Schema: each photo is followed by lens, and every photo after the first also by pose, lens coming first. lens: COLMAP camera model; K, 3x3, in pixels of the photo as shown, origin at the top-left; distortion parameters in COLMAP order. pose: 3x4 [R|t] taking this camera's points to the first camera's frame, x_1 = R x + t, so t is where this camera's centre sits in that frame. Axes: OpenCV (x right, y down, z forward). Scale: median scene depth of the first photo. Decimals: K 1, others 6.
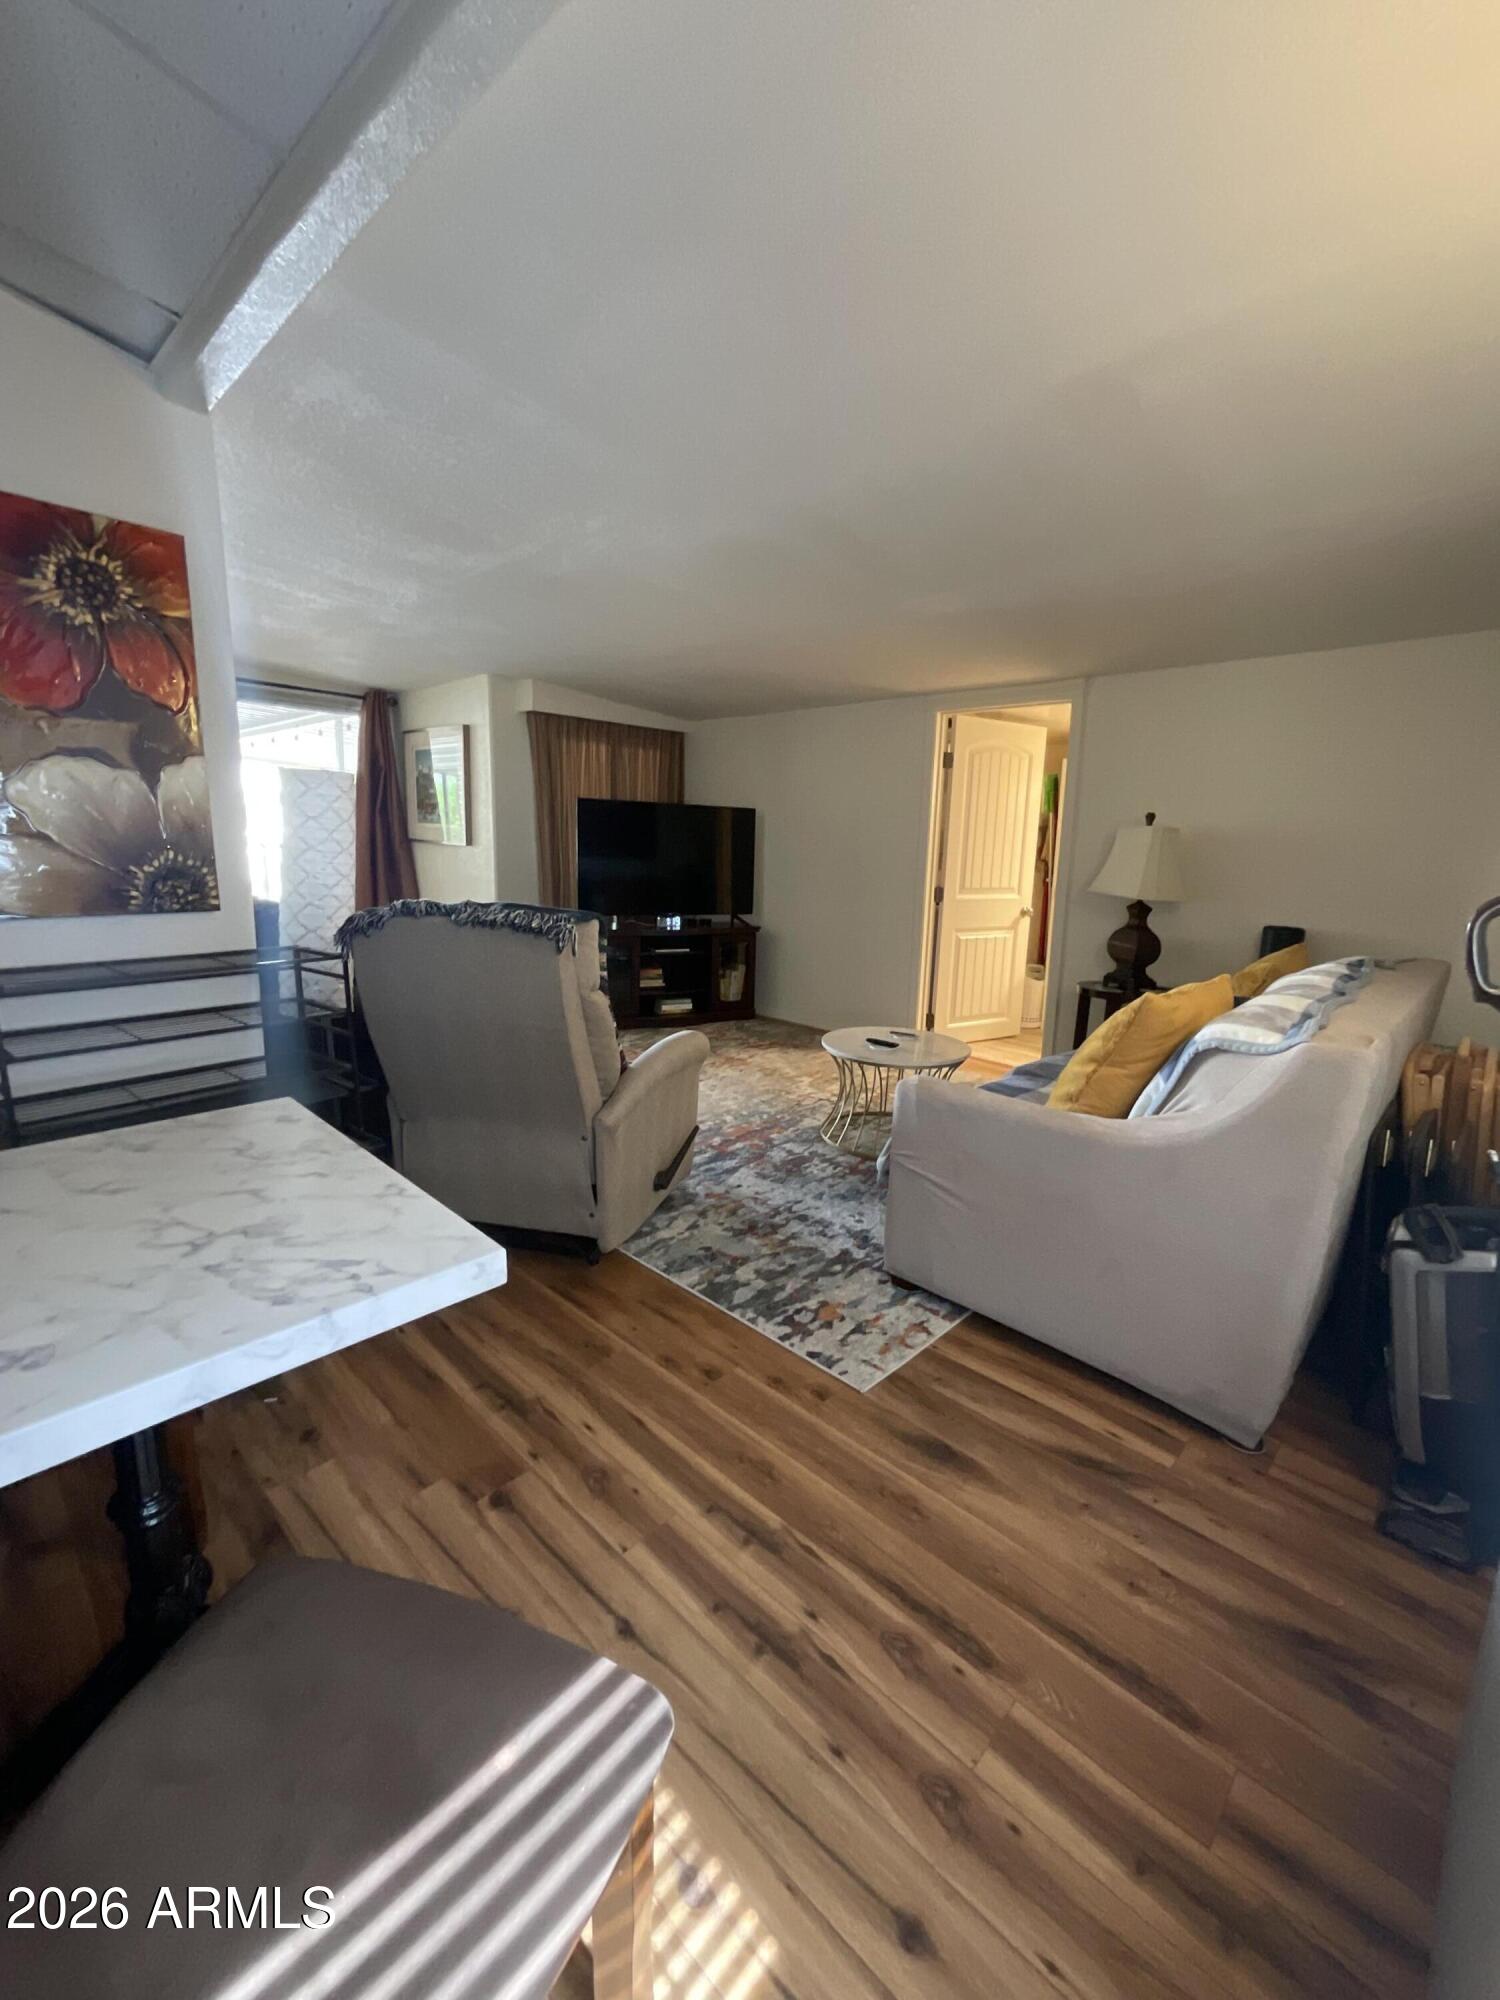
lens RADIAL K [[806.2, 0, 752.9], [0, 806.2, 994.2], [0, 0, 1]] dist [0.001948, 0.000393]
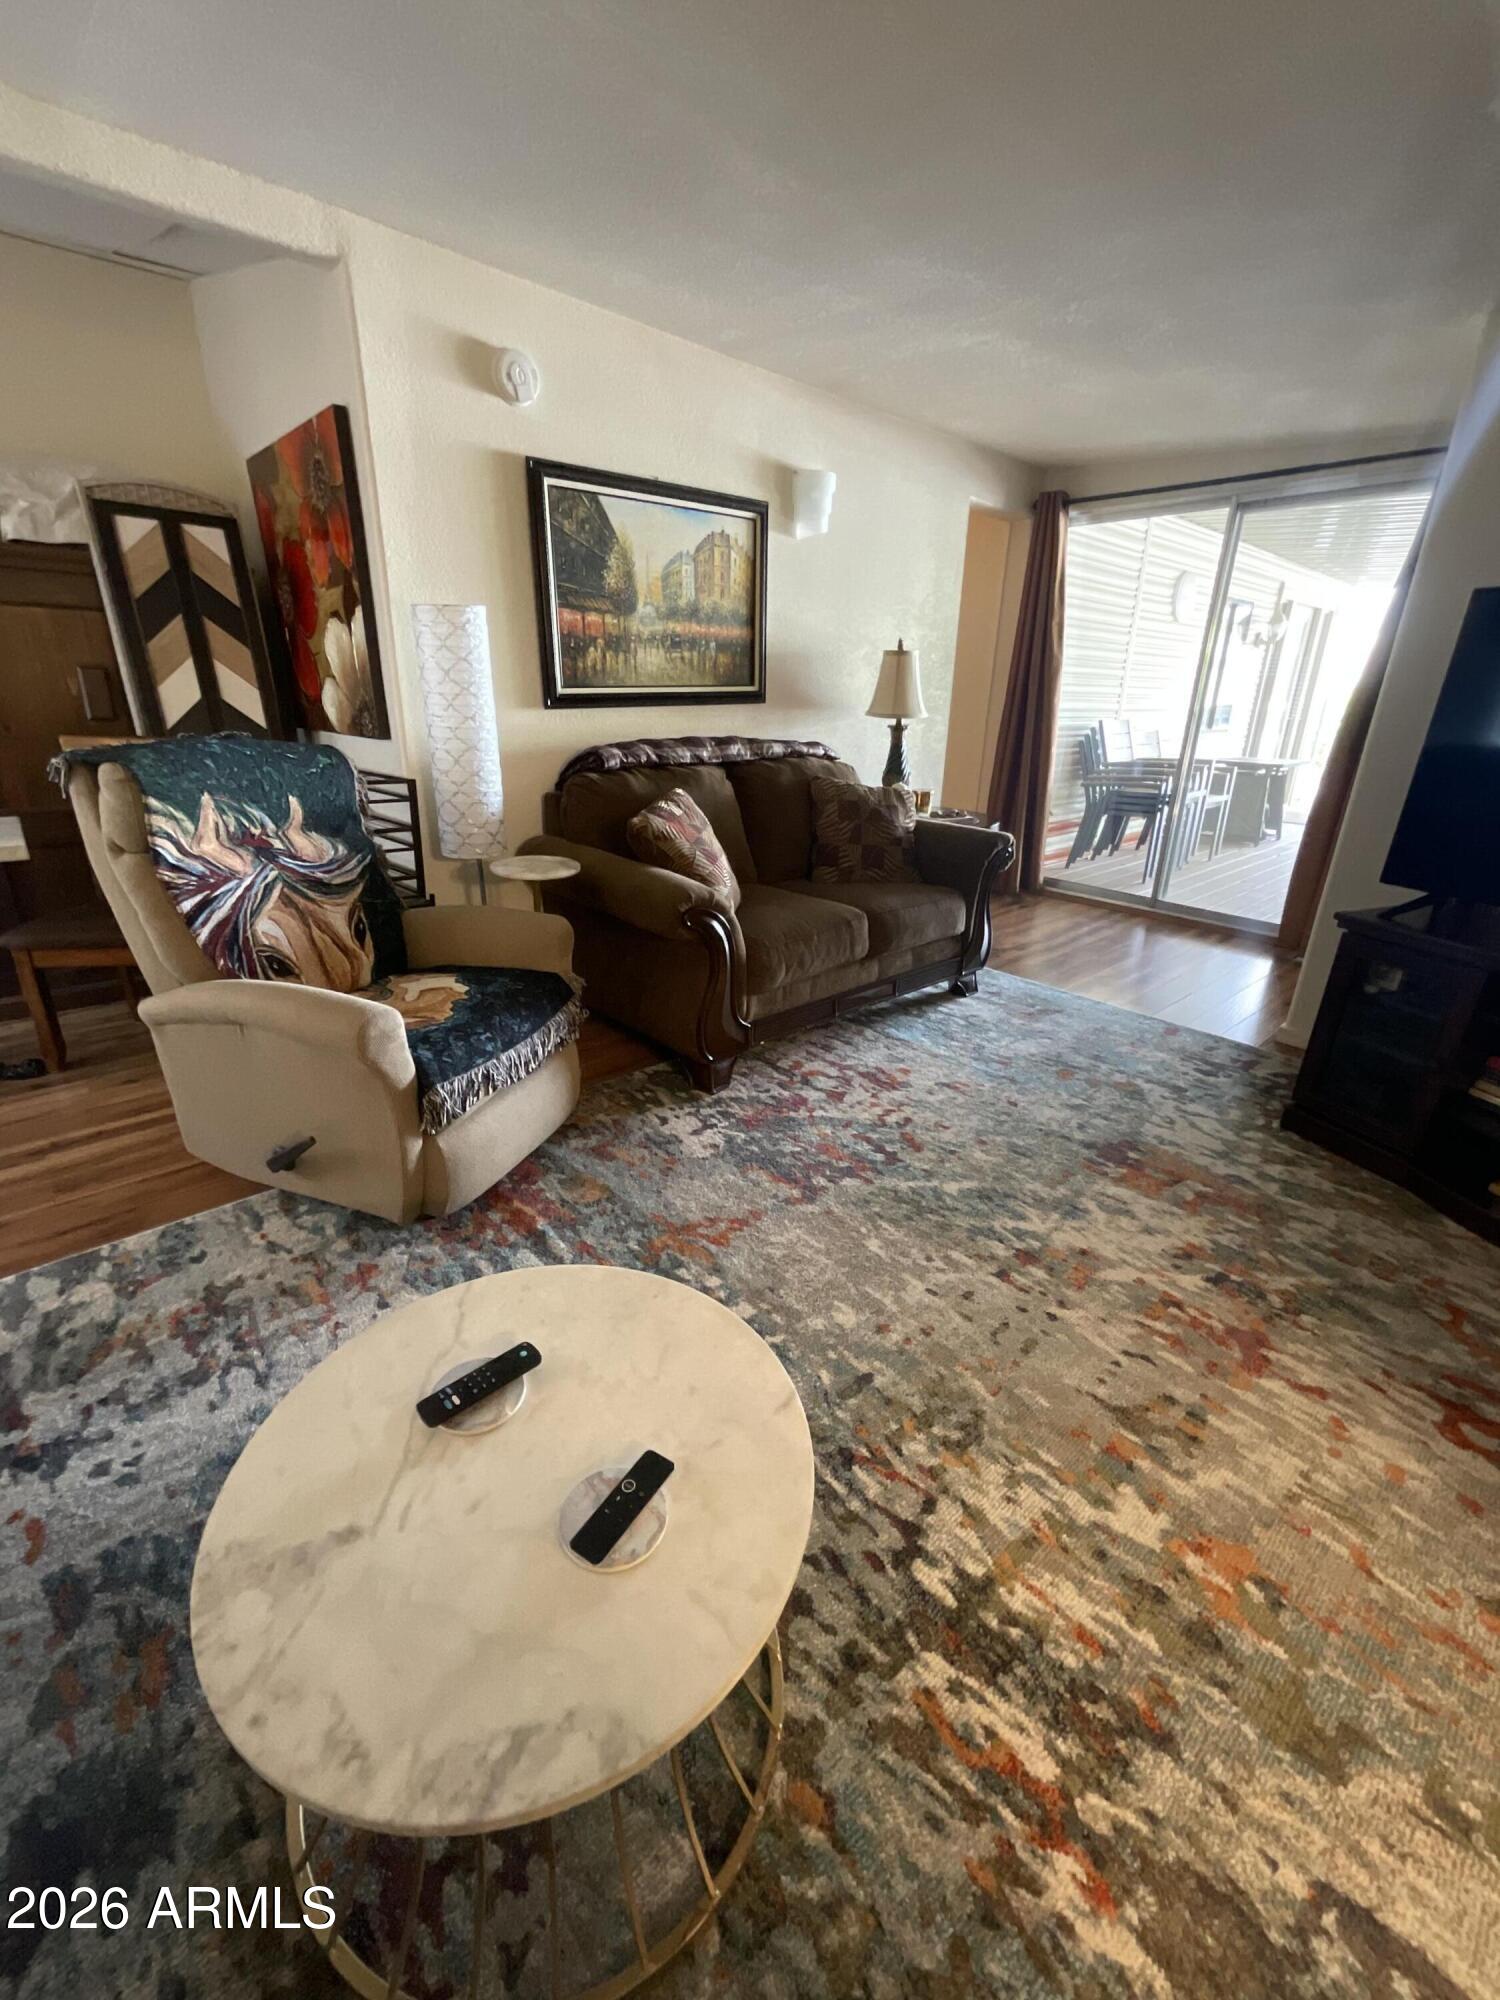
lens RADIAL K [[822.7, 0, 751.2], [0, 822.7, 993.3], [0, 0, 1]] dist [-0.021328, 0.016958]
pose [[-0.075042, 0.325088, -0.942702, 0.487713], [-0.211097, 0.918763, 0.333636, -0.233900], [0.974580, 0.224038, -0.000320, 1.357864]]
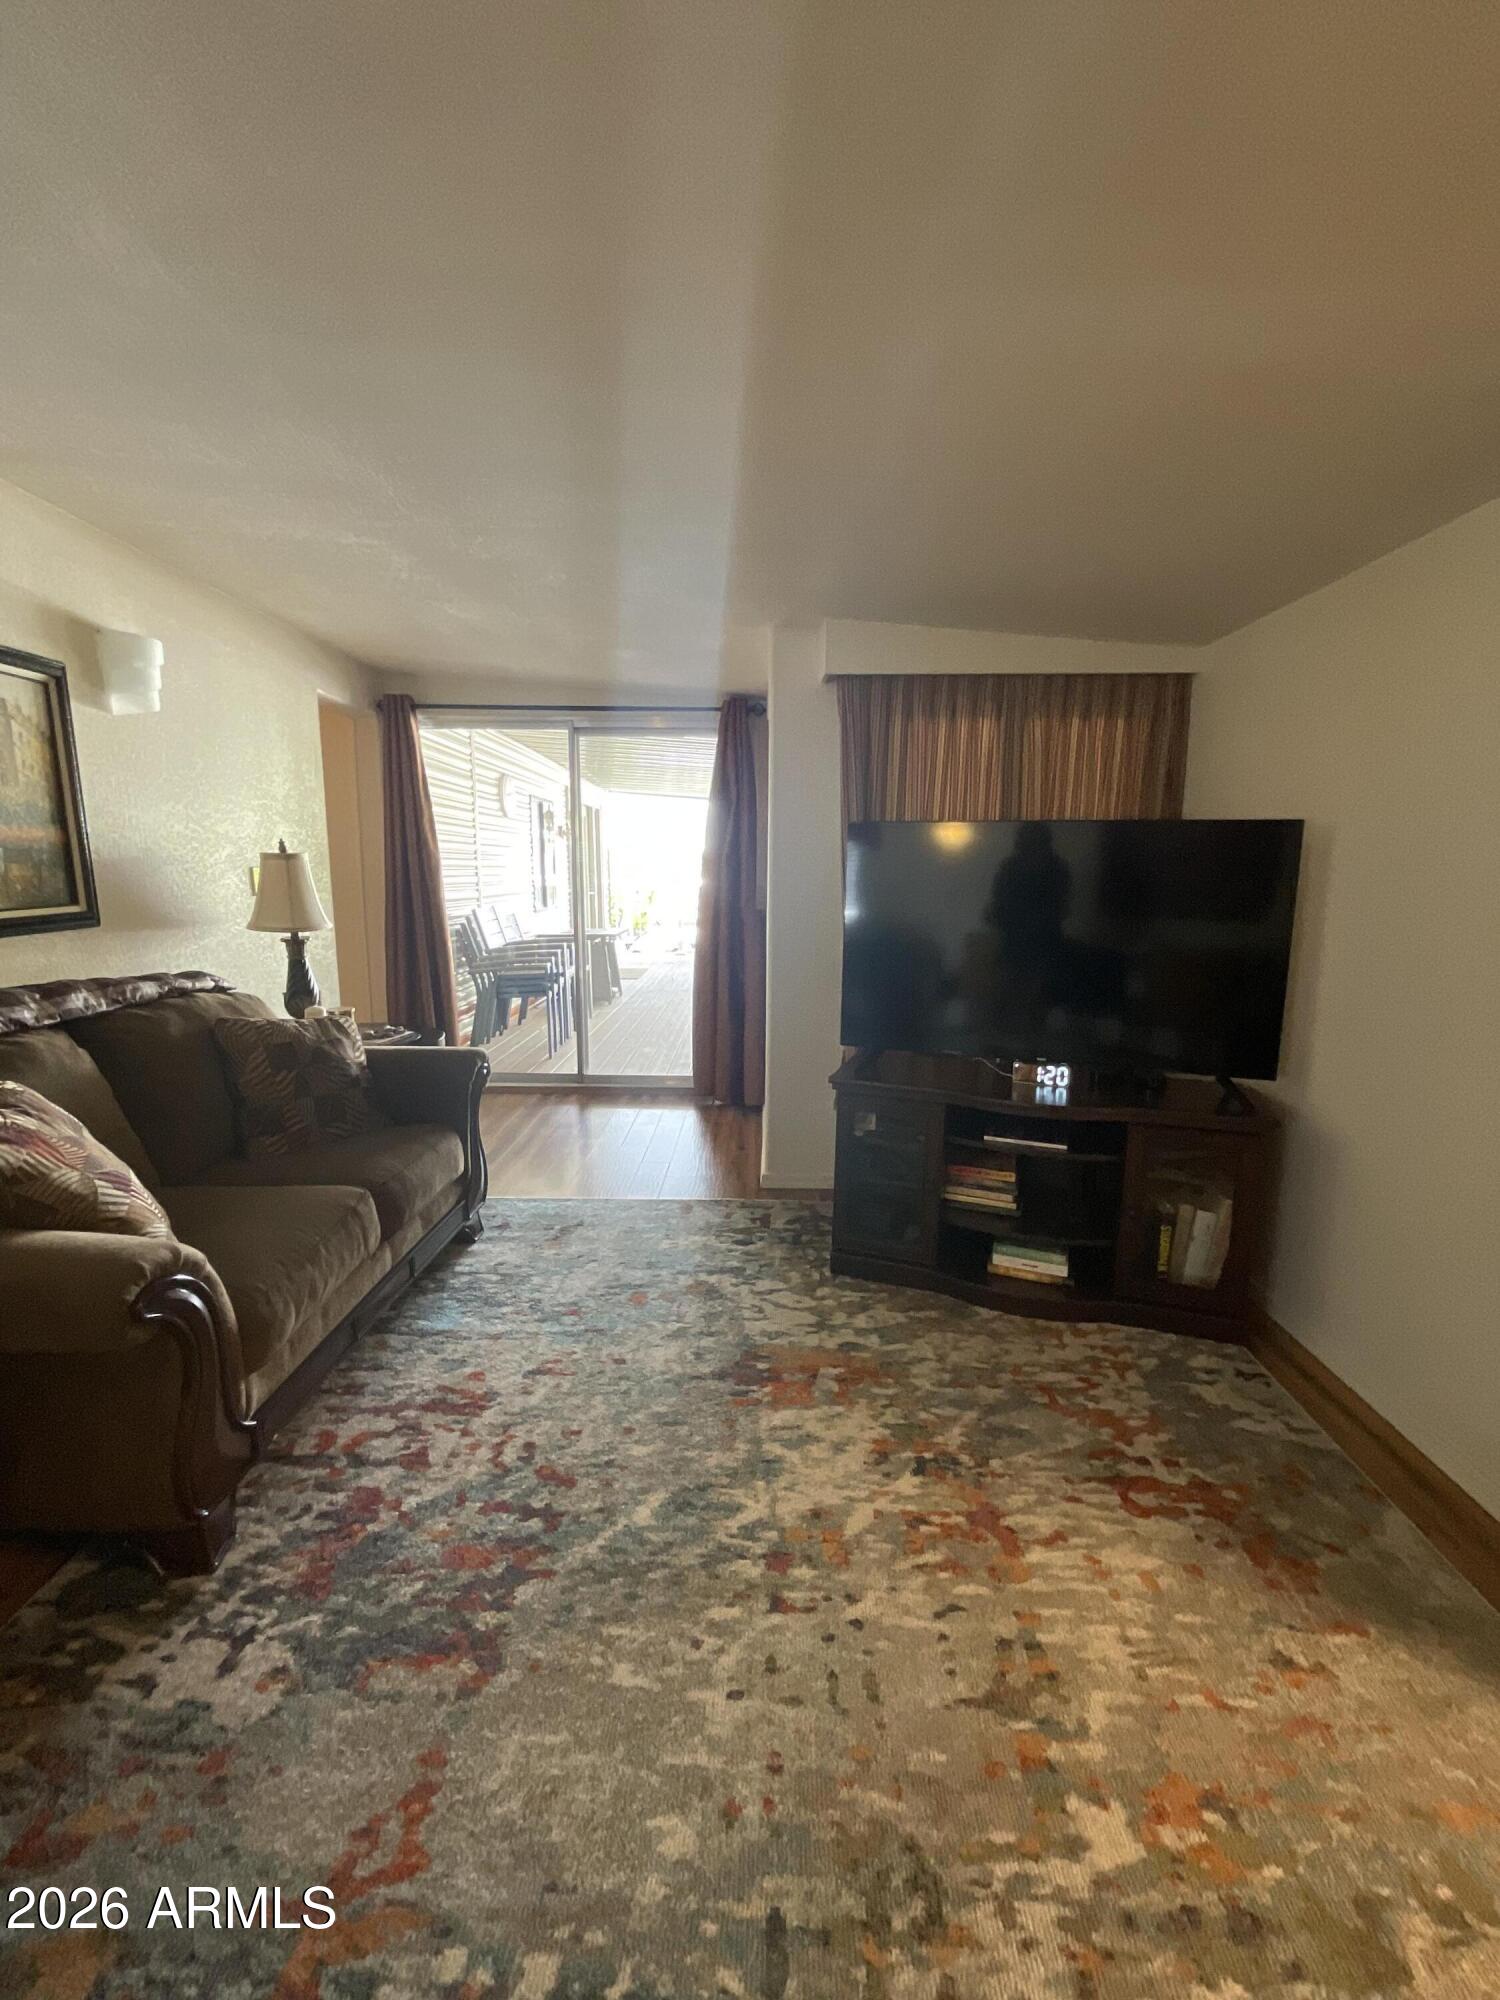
lens RADIAL K [[819.1, 0, 752.8], [0, 819.1, 991.5], [0, 0, 1]] dist [-0.011409, 0.007413]
pose [[0.674331, 0.085772, -0.733431, 0.261406], [-0.124989, 0.992157, 0.001112, -0.248554], [0.727774, 0.090921, 0.679763, 1.182285]]
